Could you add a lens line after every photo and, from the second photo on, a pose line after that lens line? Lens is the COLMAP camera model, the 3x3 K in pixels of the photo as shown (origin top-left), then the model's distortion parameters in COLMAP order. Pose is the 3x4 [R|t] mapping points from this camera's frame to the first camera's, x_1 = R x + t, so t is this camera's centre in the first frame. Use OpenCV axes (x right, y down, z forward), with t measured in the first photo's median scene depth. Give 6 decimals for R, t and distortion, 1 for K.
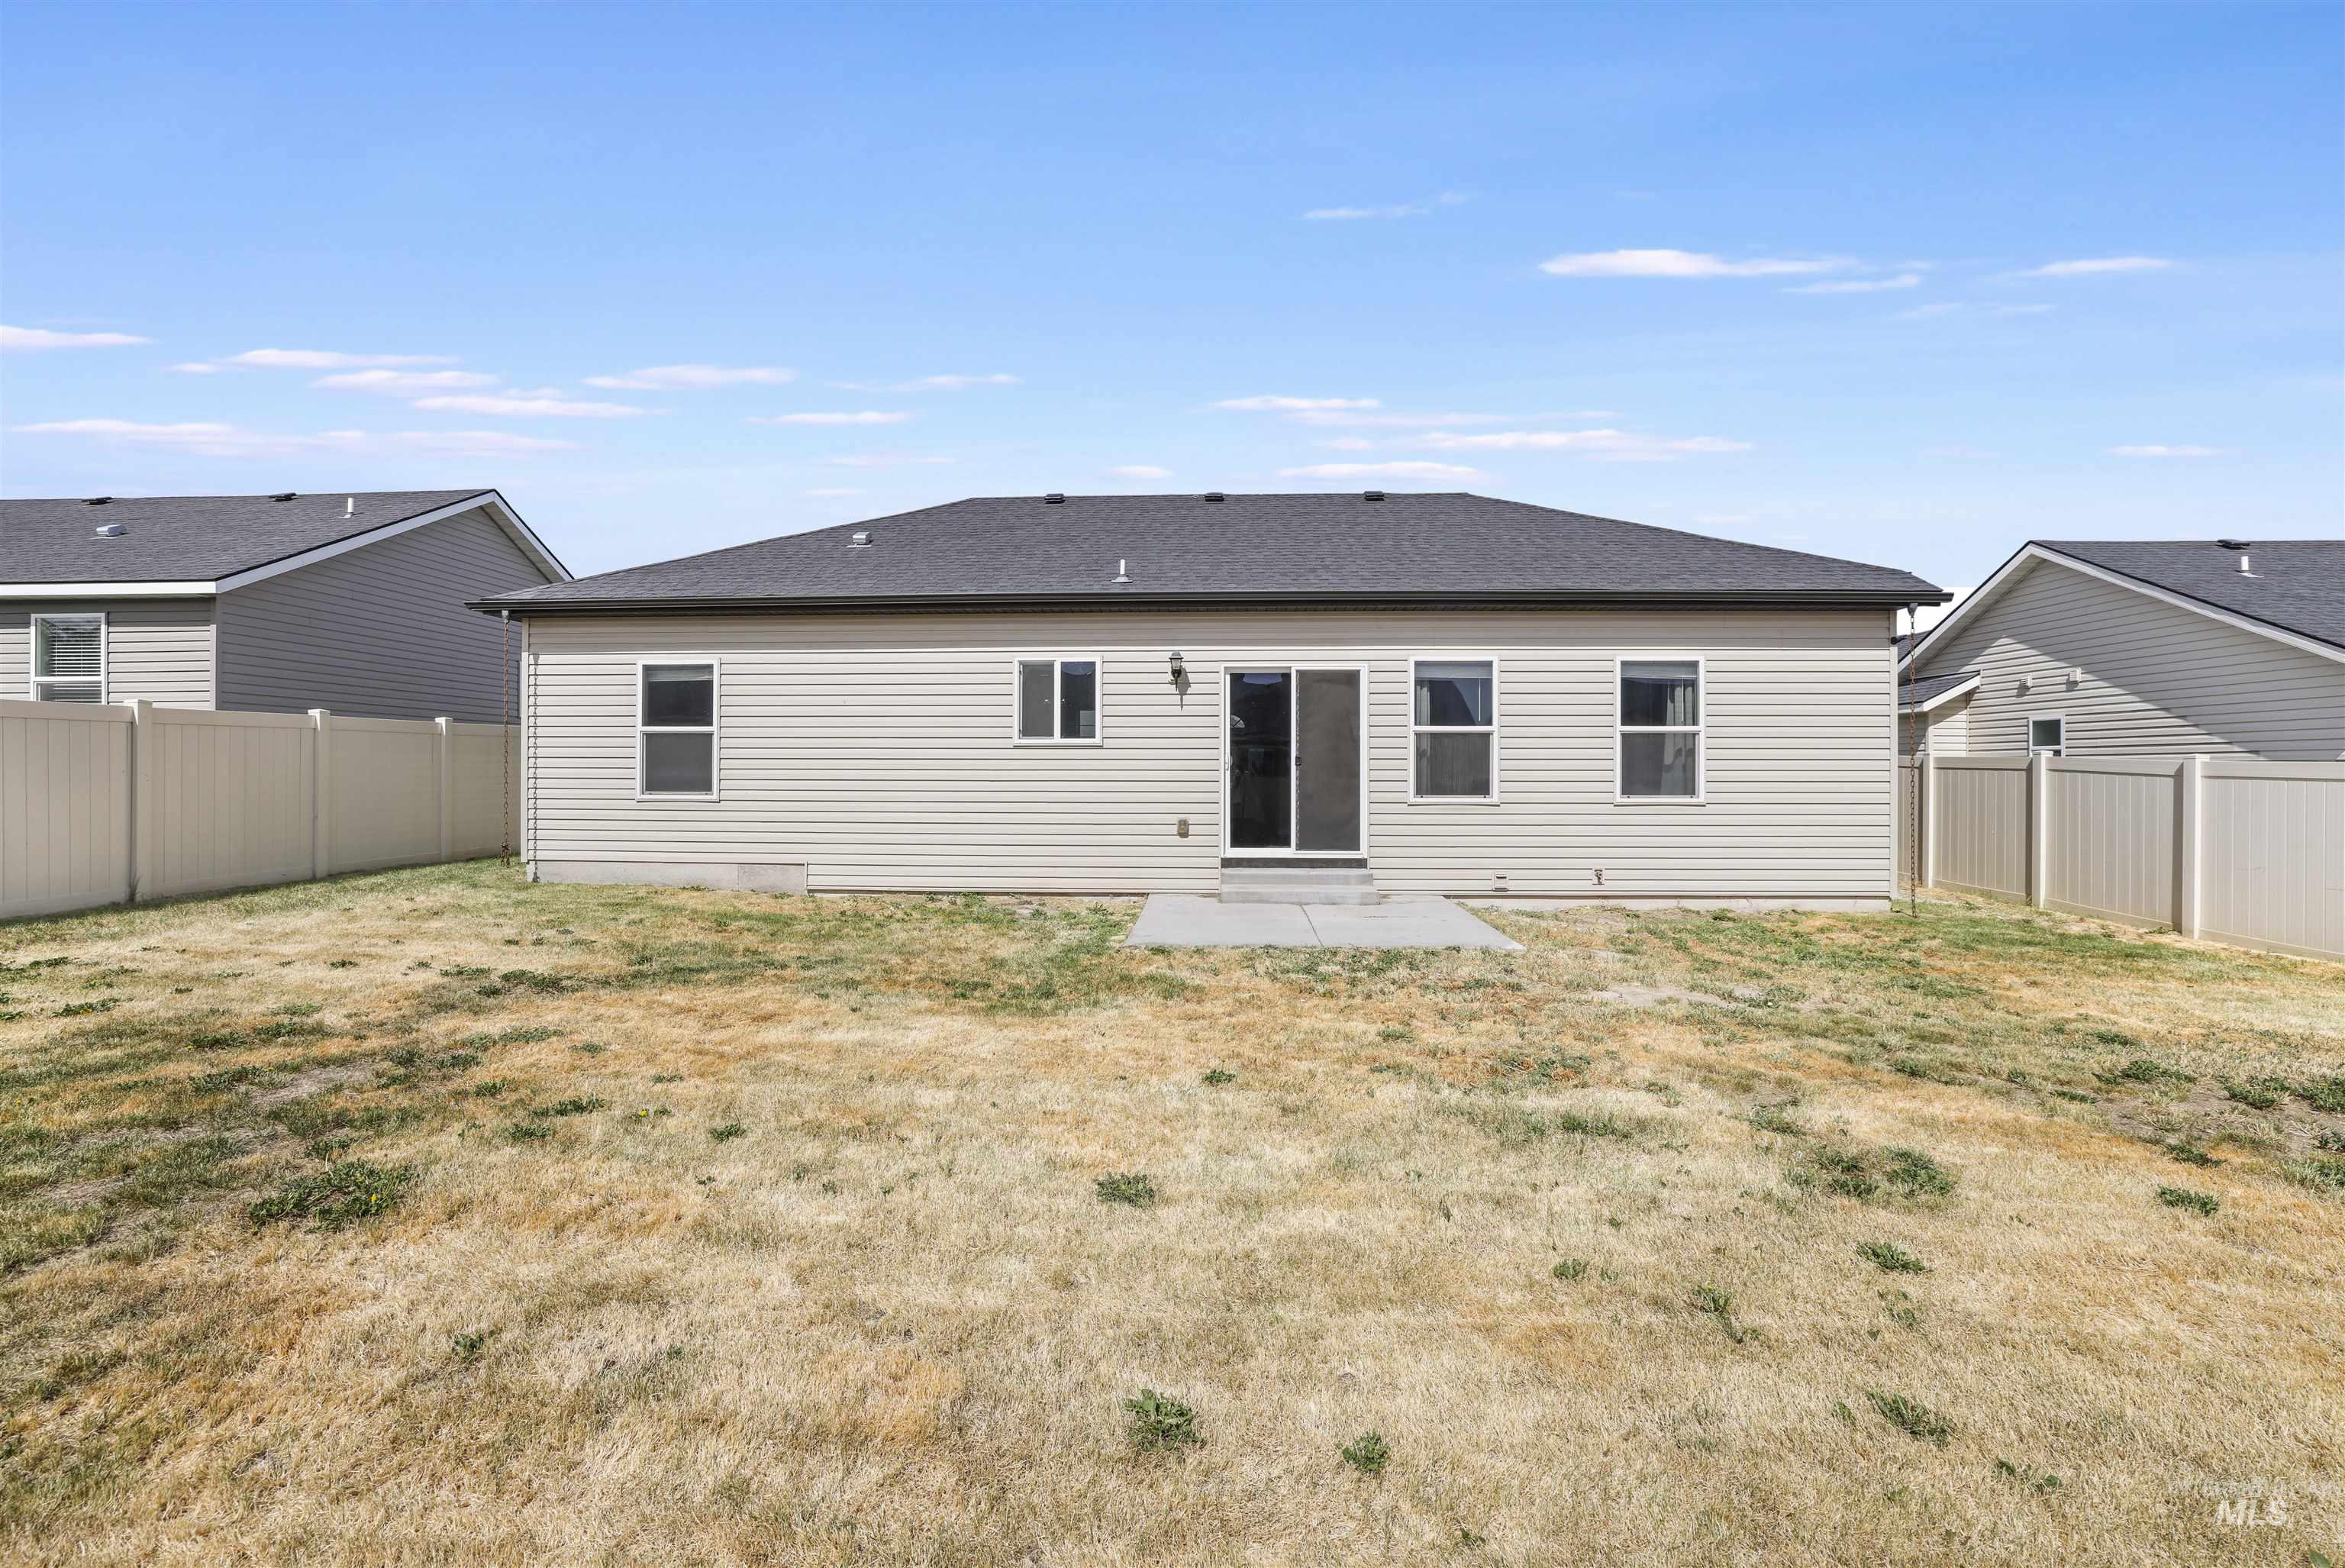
lens RADIAL K [[1046.2, 0, 1168.4], [0, 1046.2, 779.8], [0, 0, 1]] dist [-0.023042, 0.005643]
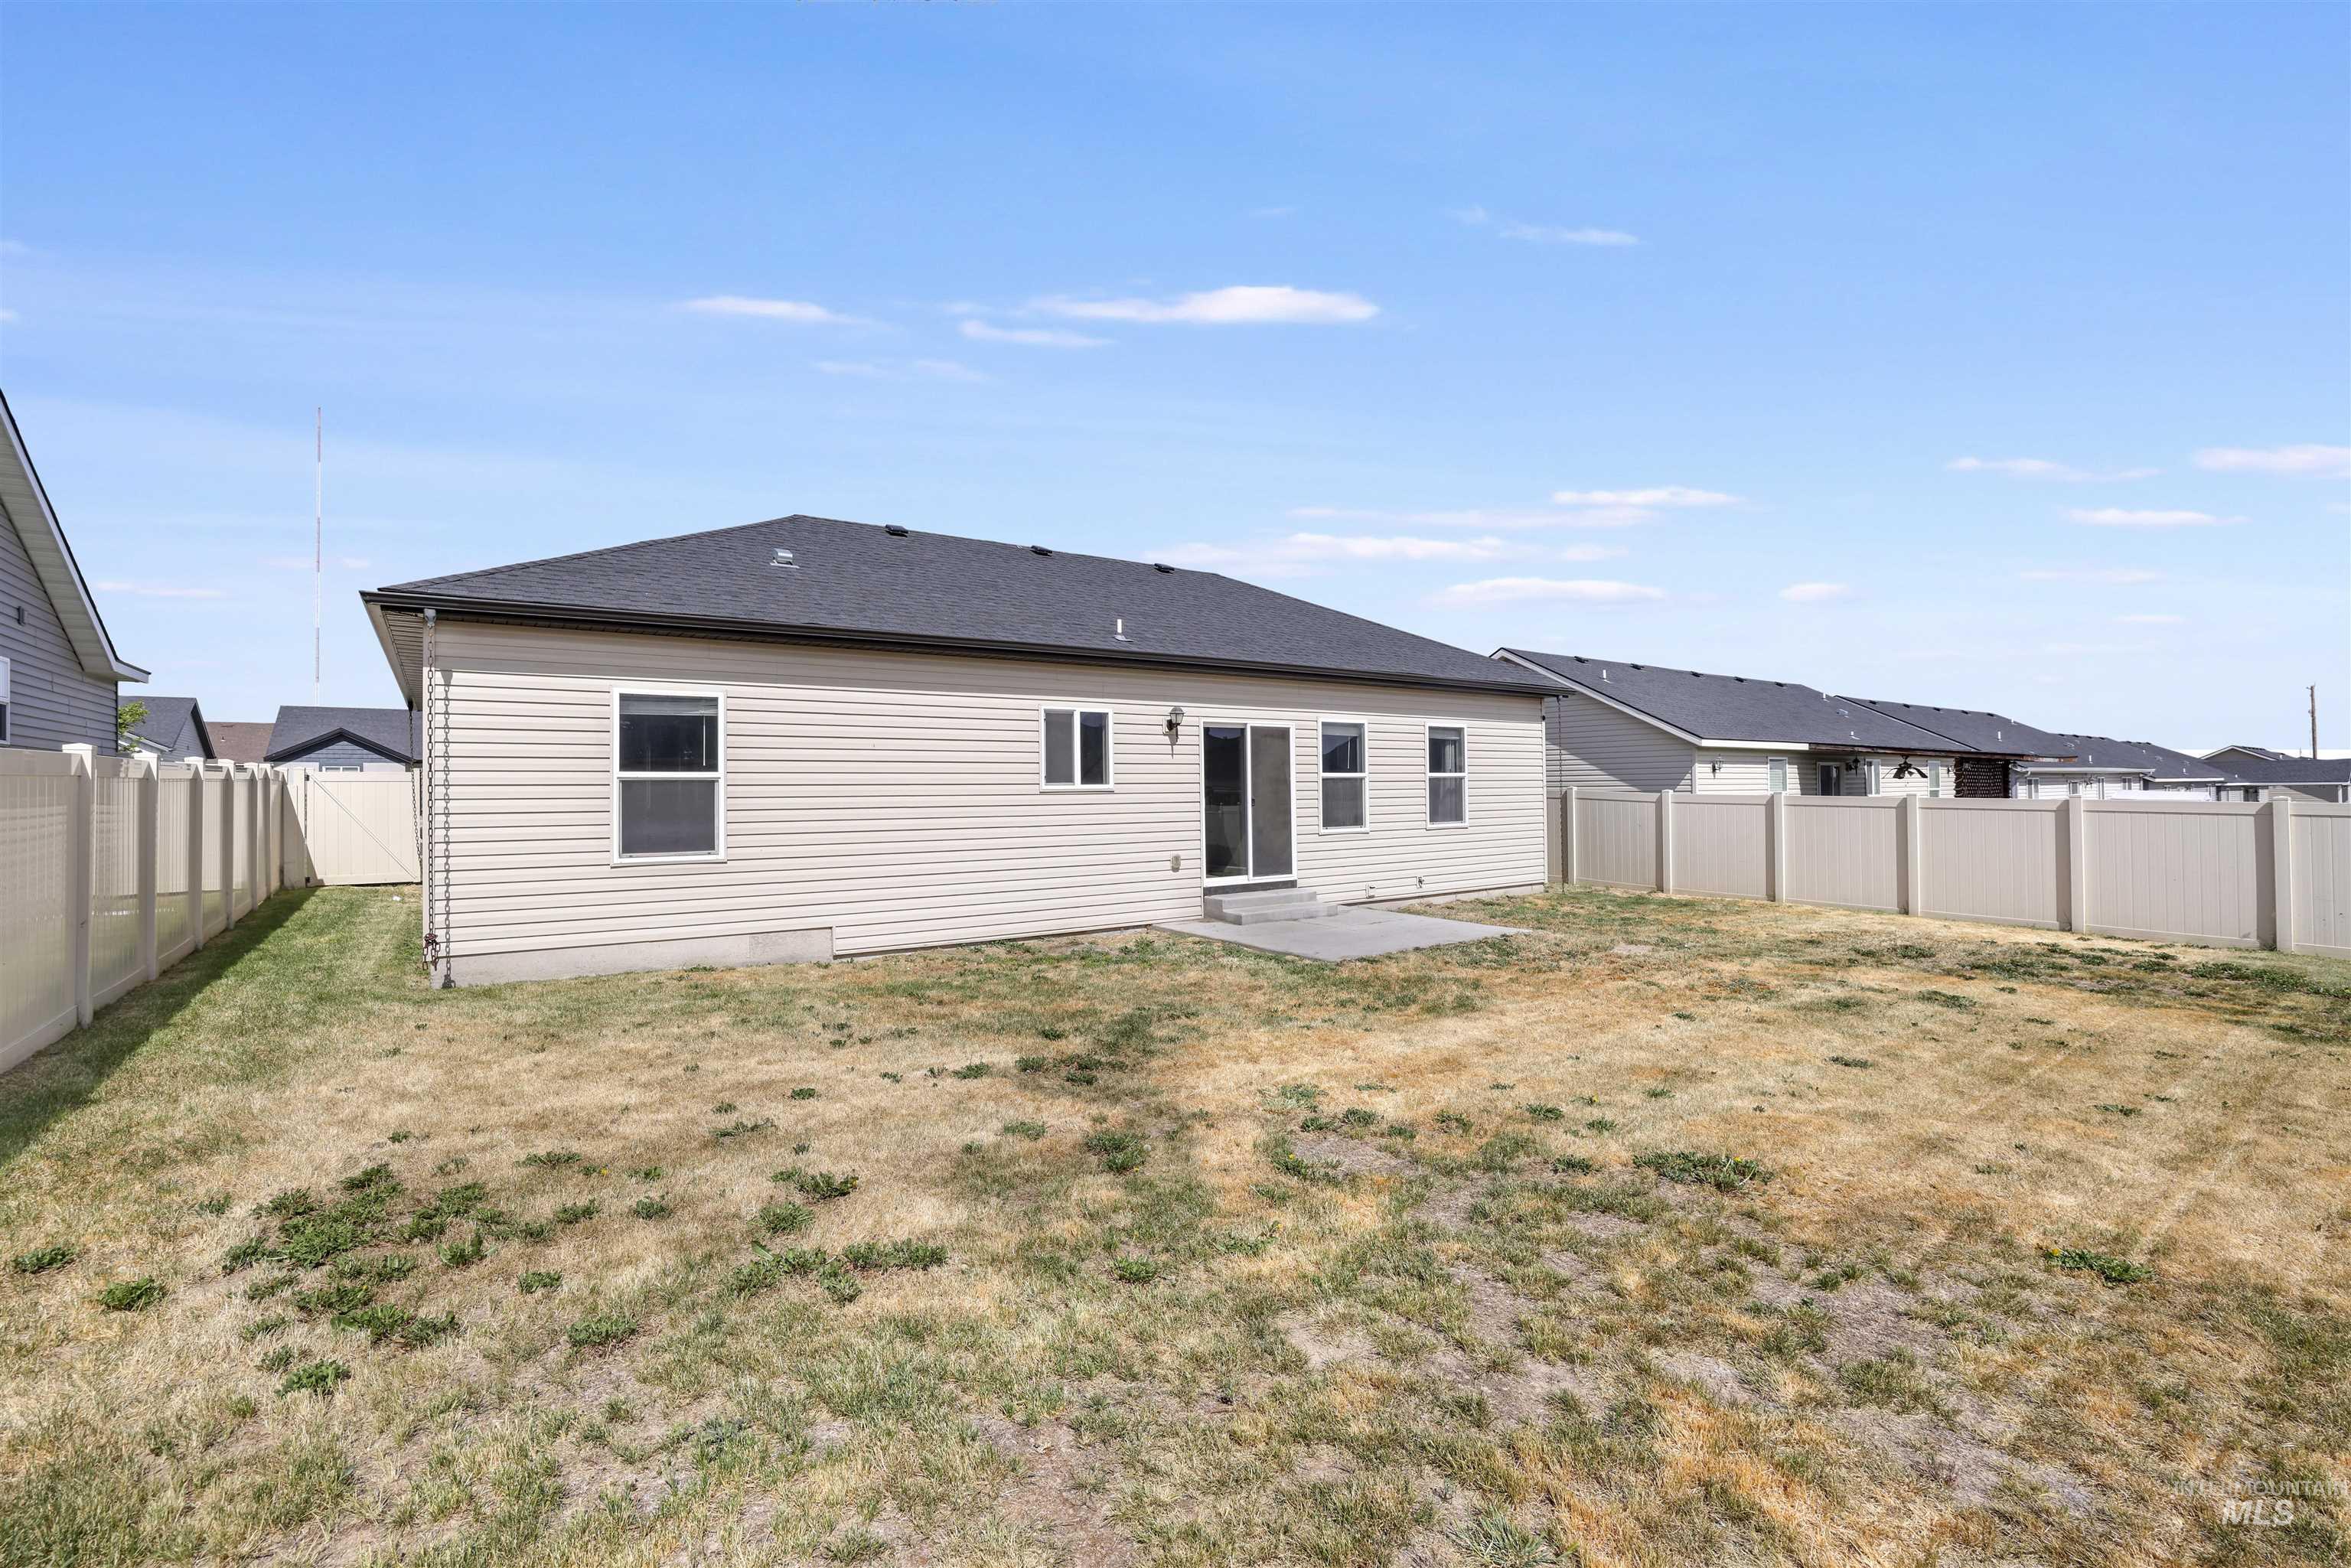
lens RADIAL K [[1048.8, 0, 1168.0], [0, 1048.8, 784.4], [0, 0, 1]] dist [-0.023042, 0.005643]
pose [[0.773667, -0.006787, 0.633556, -0.702919], [0.017698, 0.999784, -0.010901, -0.026519], [-0.633345, 0.019647, 0.773620, 0.130470]]
